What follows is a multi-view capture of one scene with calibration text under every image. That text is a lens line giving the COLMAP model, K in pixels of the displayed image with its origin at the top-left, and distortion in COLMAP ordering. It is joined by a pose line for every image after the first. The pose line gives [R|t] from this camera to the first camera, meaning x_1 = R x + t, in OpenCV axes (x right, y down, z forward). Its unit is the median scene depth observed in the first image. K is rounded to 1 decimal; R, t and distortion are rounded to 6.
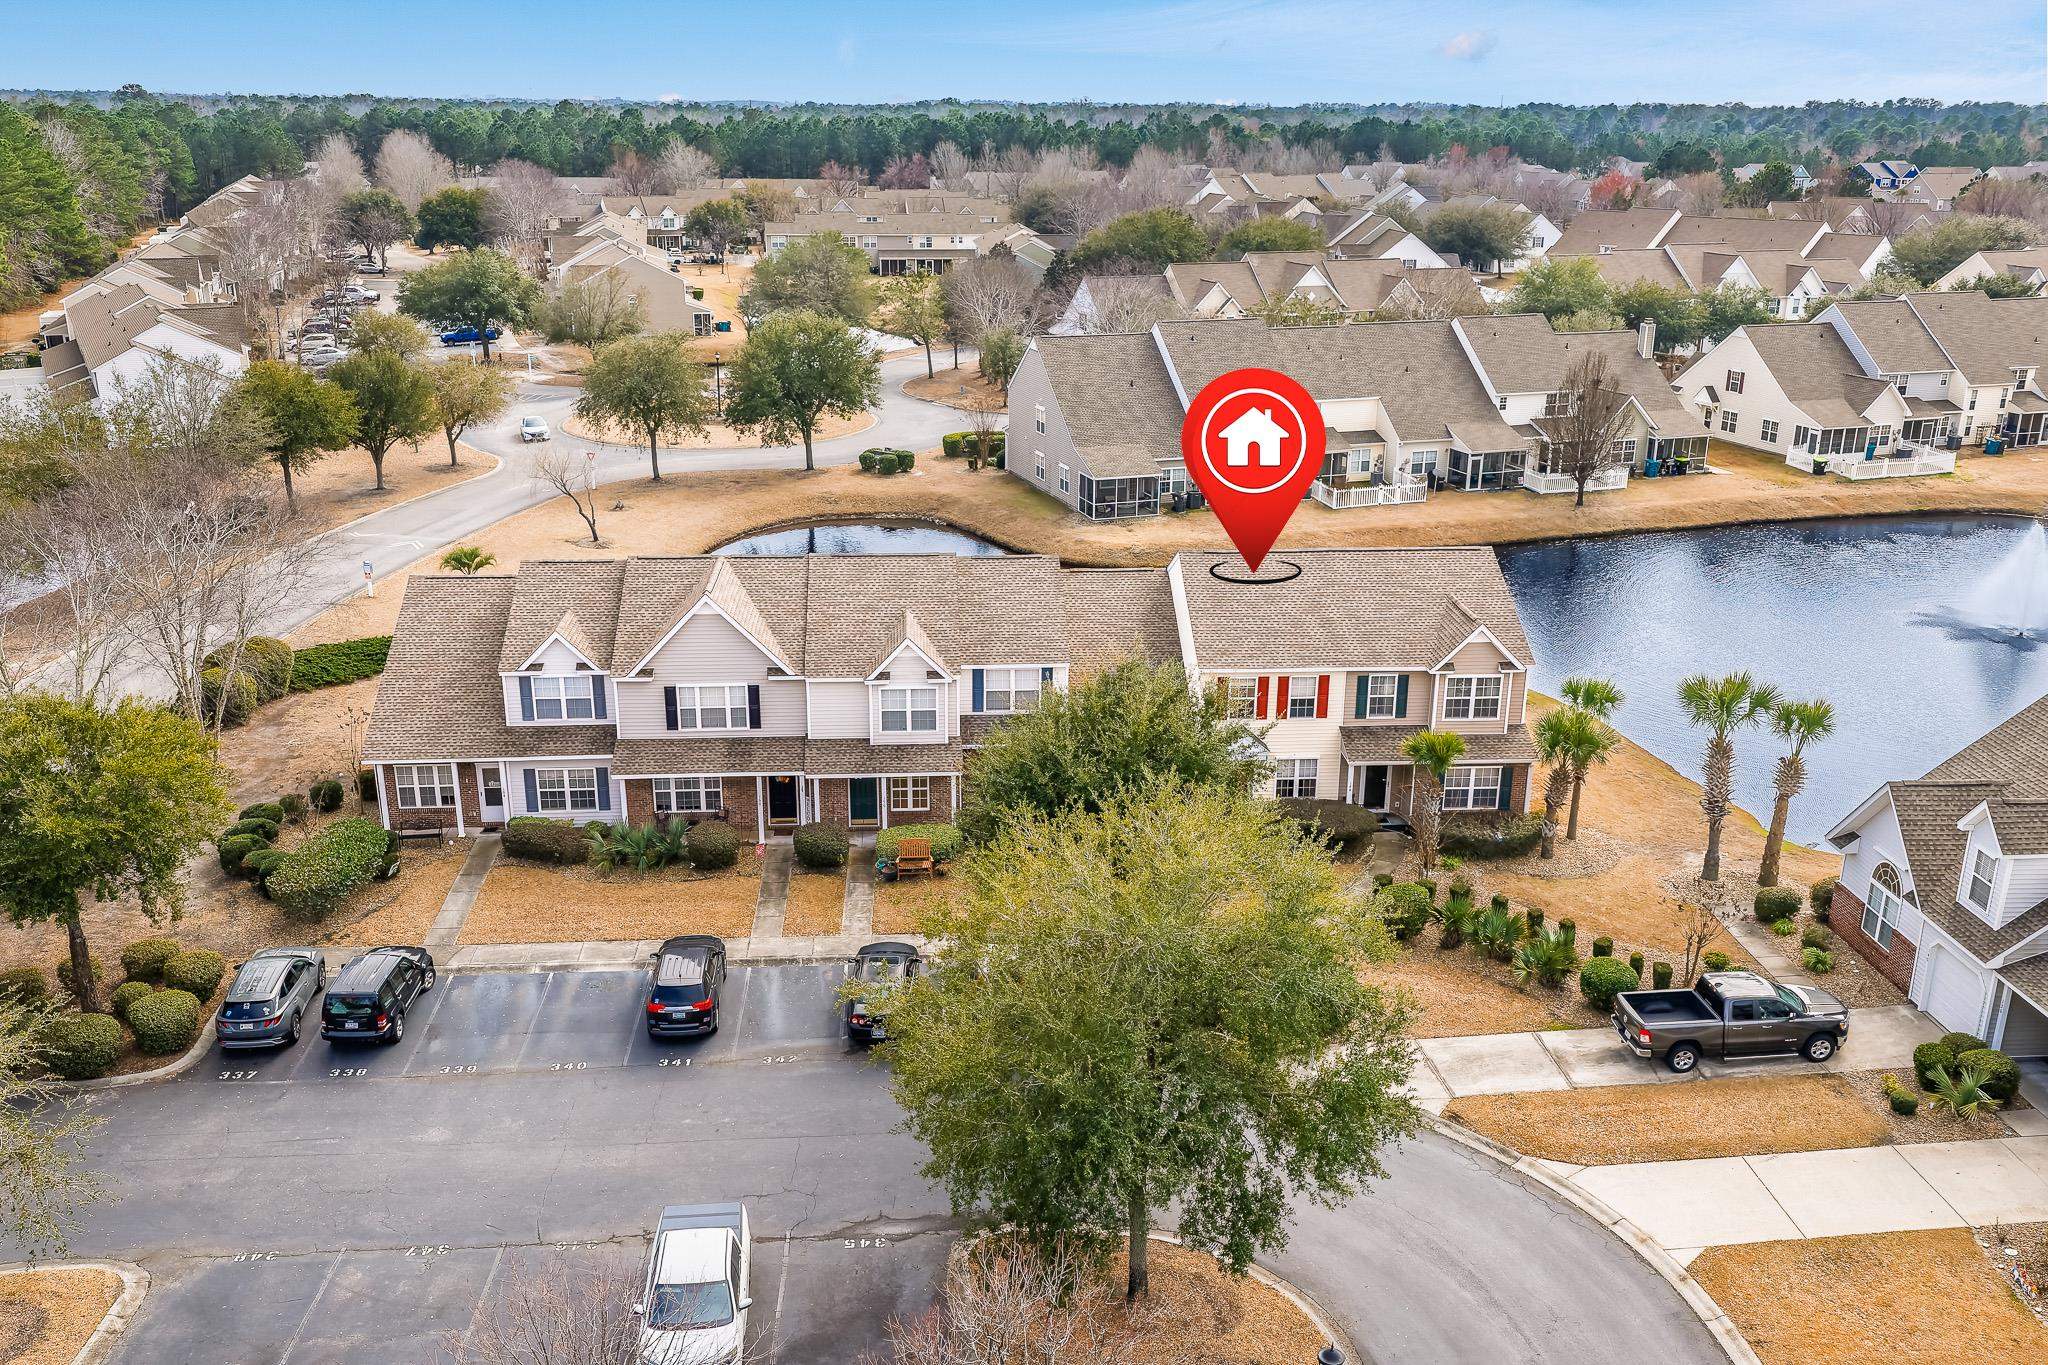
lens RADIAL K [[1688.6, 0, 1026.8], [0, 1688.6, 714.6], [0, 0, 1]] dist [0.001047, -0.000582]
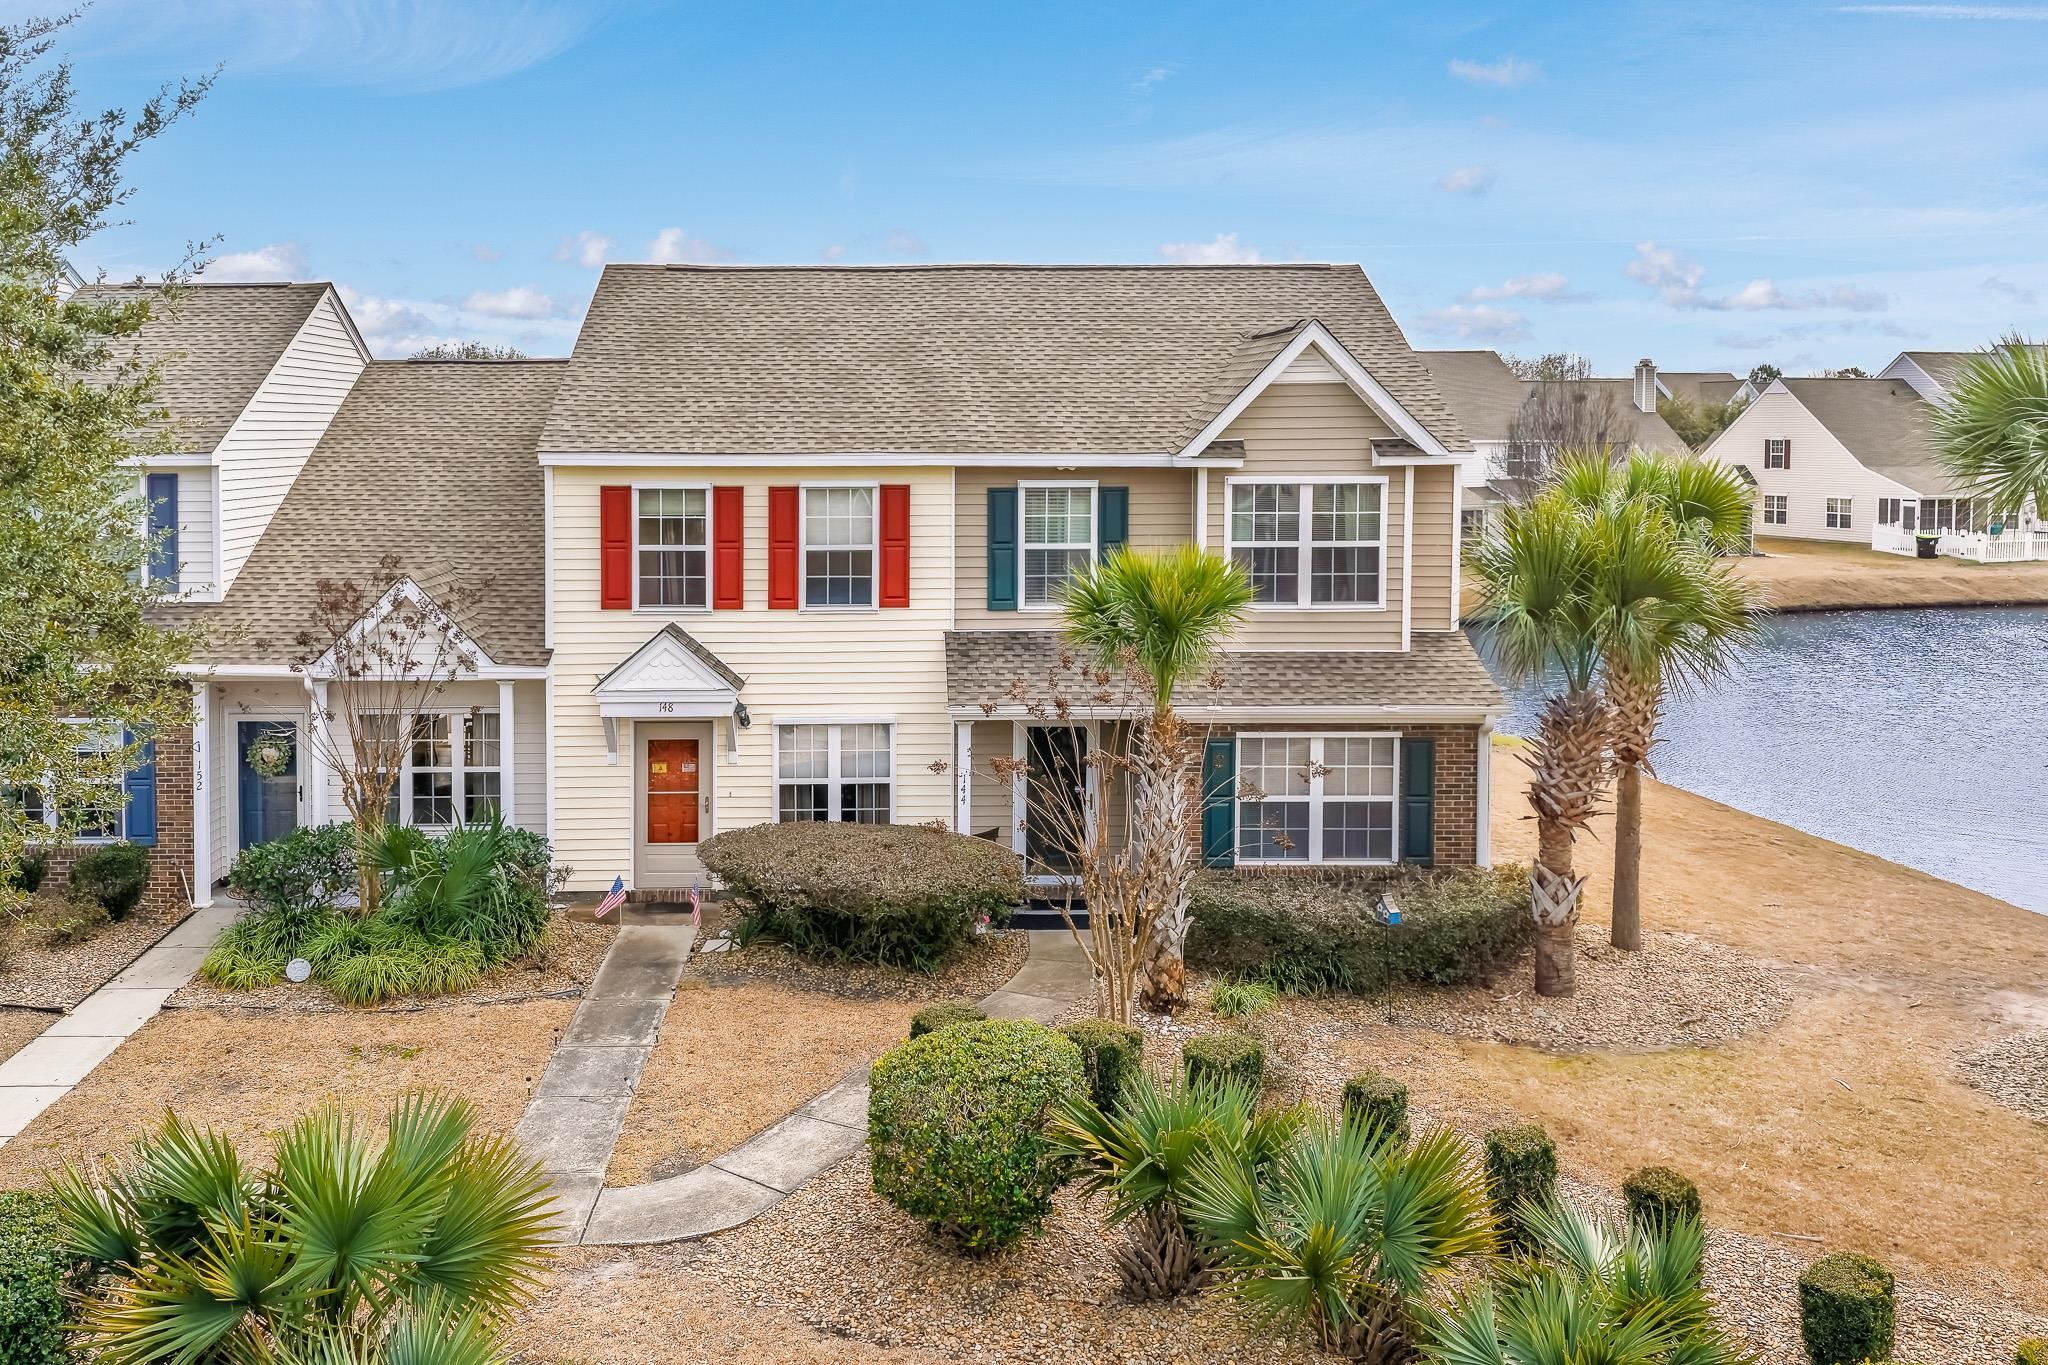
lens RADIAL K [[1713.6, 0, 946.0], [0, 1713.6, 533.3], [0, 0, 1]] dist [0.052400, -0.052407]
pose [[0.999479, 0.000284, -0.032271, 0.198572], [-0.009206, 0.960926, -0.276653, 0.089454], [0.030932, 0.276806, 0.960428, 0.643082]]
